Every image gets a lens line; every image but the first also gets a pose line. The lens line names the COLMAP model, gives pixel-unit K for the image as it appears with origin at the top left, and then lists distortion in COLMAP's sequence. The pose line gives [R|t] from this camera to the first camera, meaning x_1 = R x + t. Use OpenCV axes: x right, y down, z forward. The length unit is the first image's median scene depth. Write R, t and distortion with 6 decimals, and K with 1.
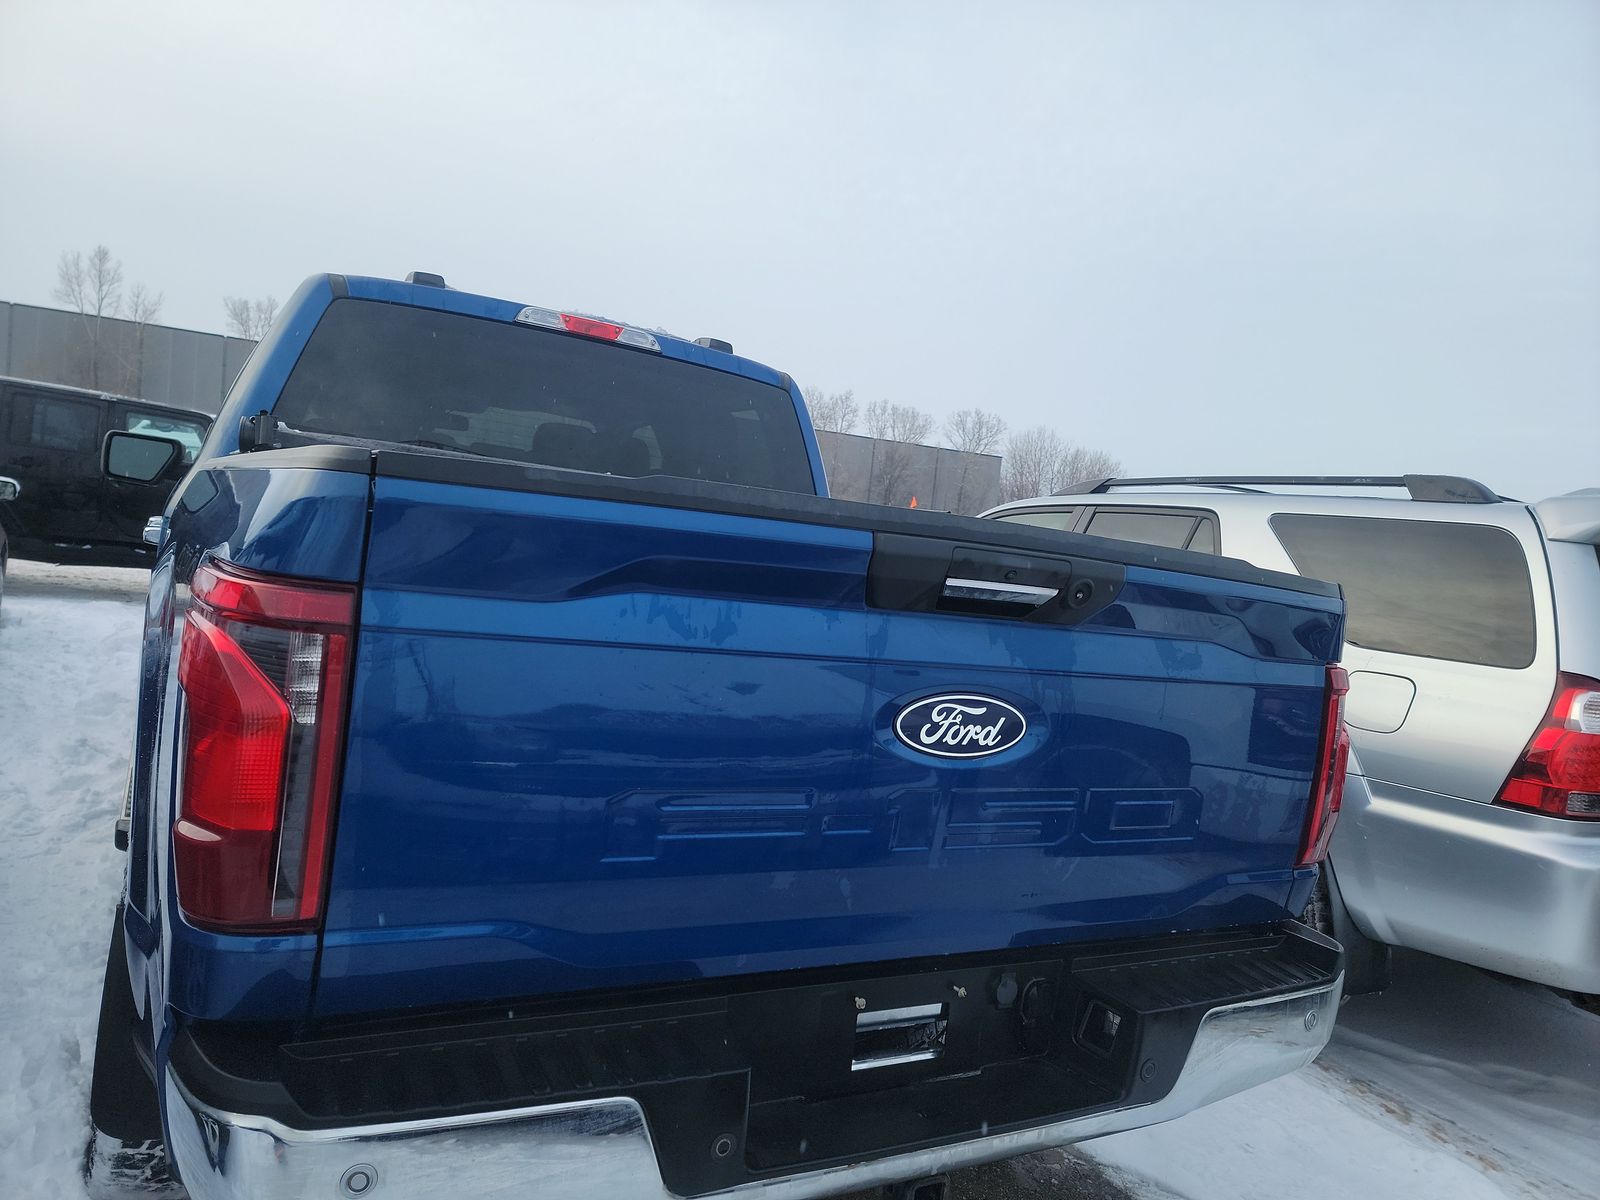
lens RADIAL K [[1107.3, 0, 808.3], [0, 1107.3, 590.9], [0, 0, 1]] dist [0.082909, -0.068256]
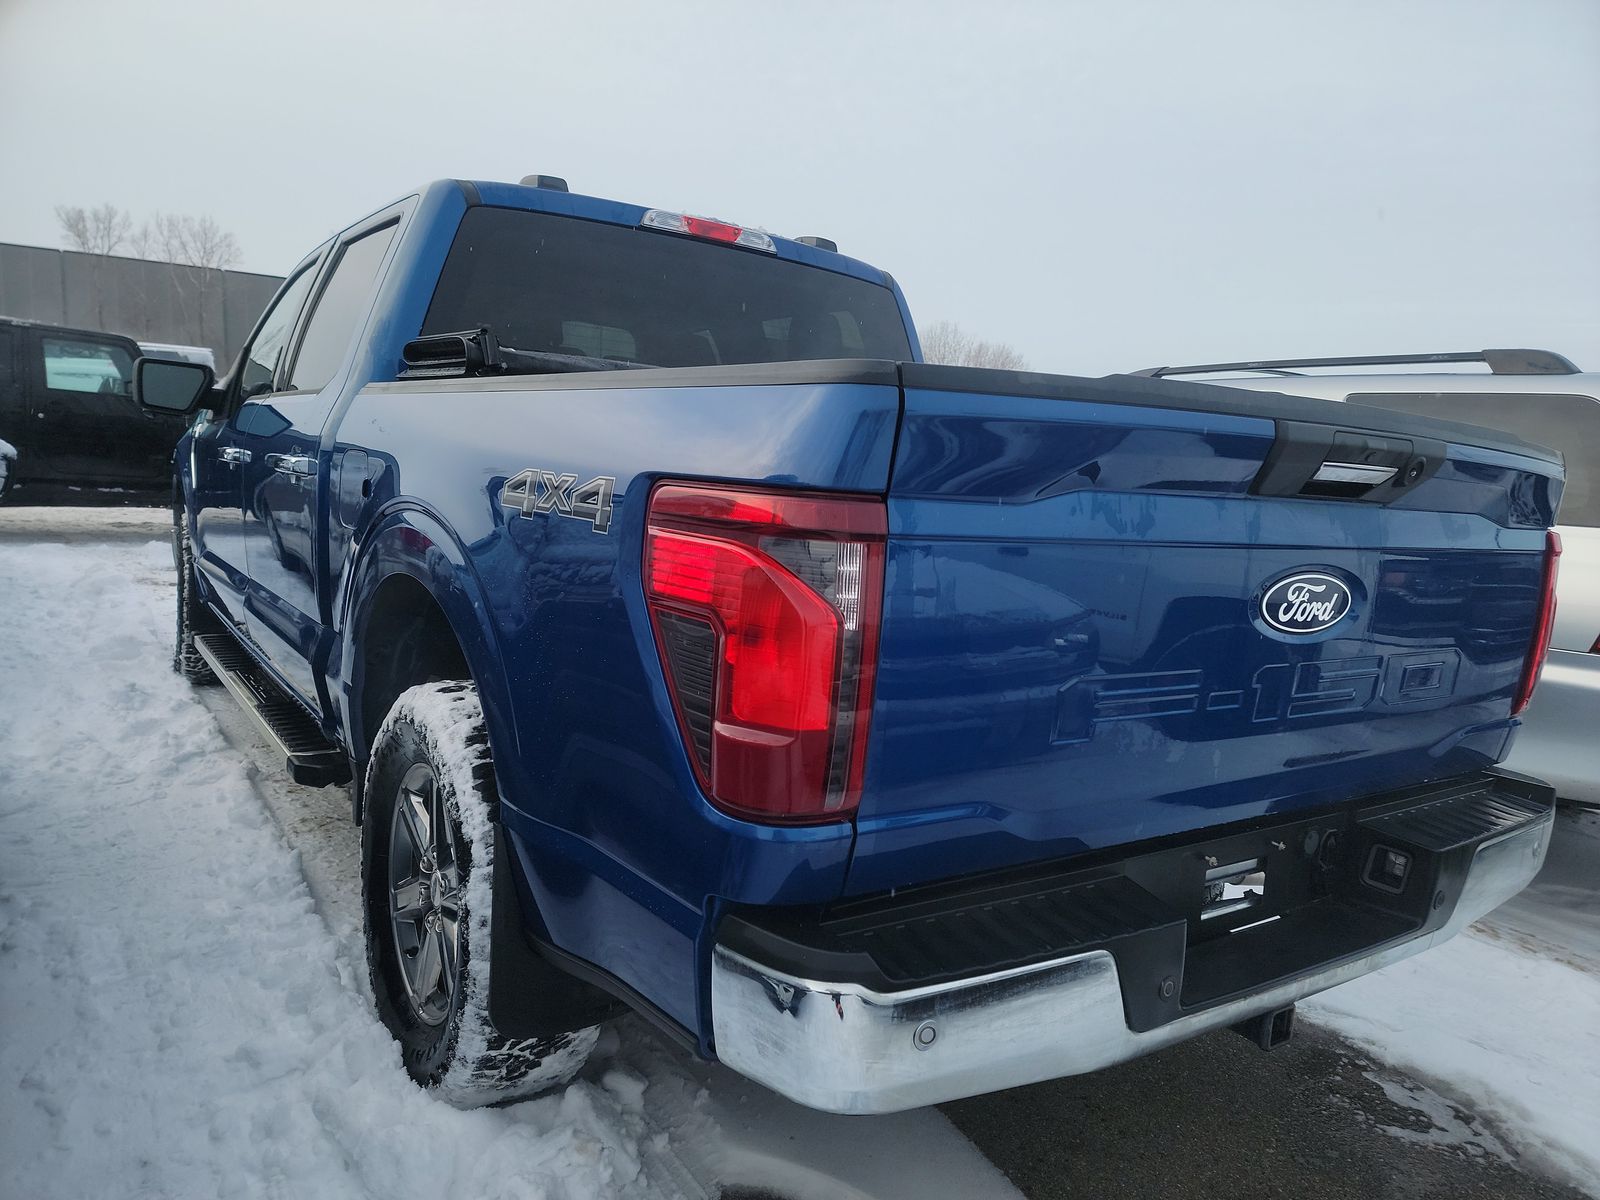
lens RADIAL K [[1107.3, 0, 819.7], [0, 1107.3, 620.0], [0, 0, 1]] dist [0.082909, -0.068256]
pose [[0.994060, -0.060867, 0.090222, -0.261983], [0.050587, 0.992403, 0.112147, -0.004063], [-0.096363, -0.106916, 0.989587, -0.011881]]
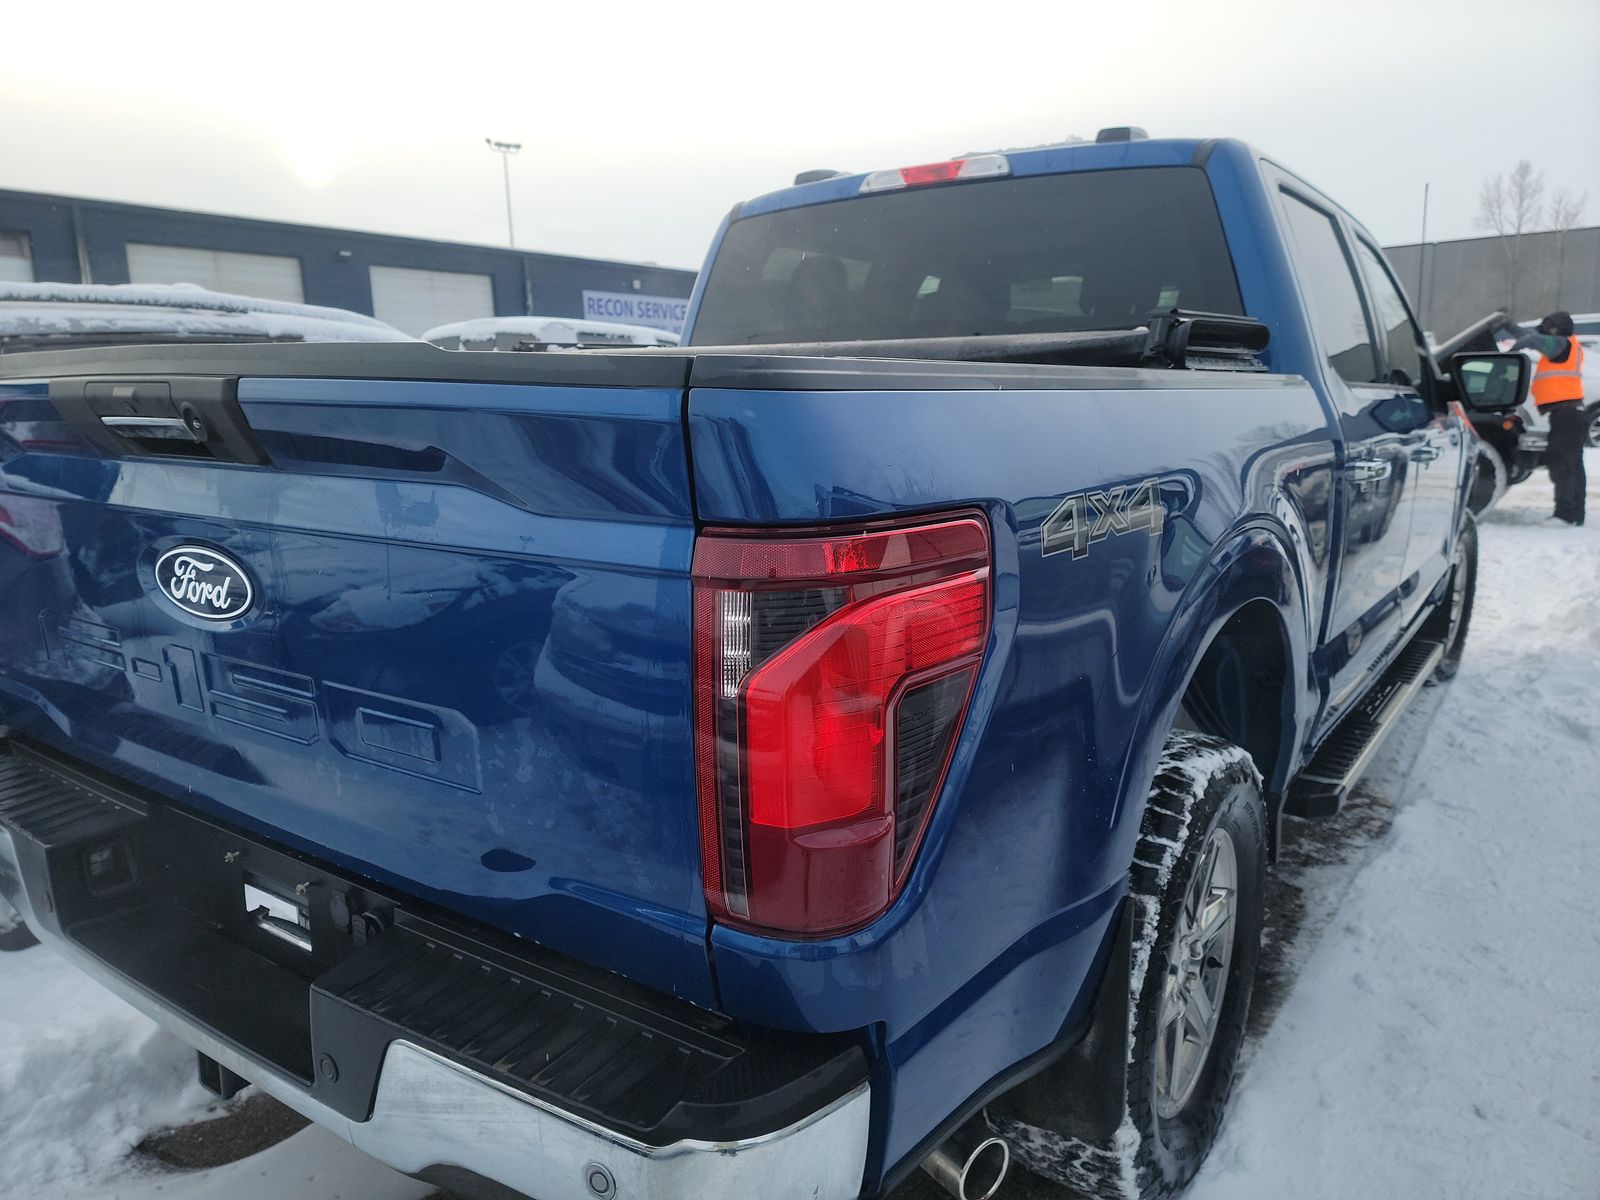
lens RADIAL K [[1107.3, 0, 799.6], [0, 1107.3, 585.6], [0, 0, 1]] dist [0.082909, -0.068256]
pose [[0.417429, 0.038769, -0.907882, 0.720245], [0.017004, 0.998581, 0.050461, 0.053493], [0.908550, -0.036501, 0.416178, 0.656390]]
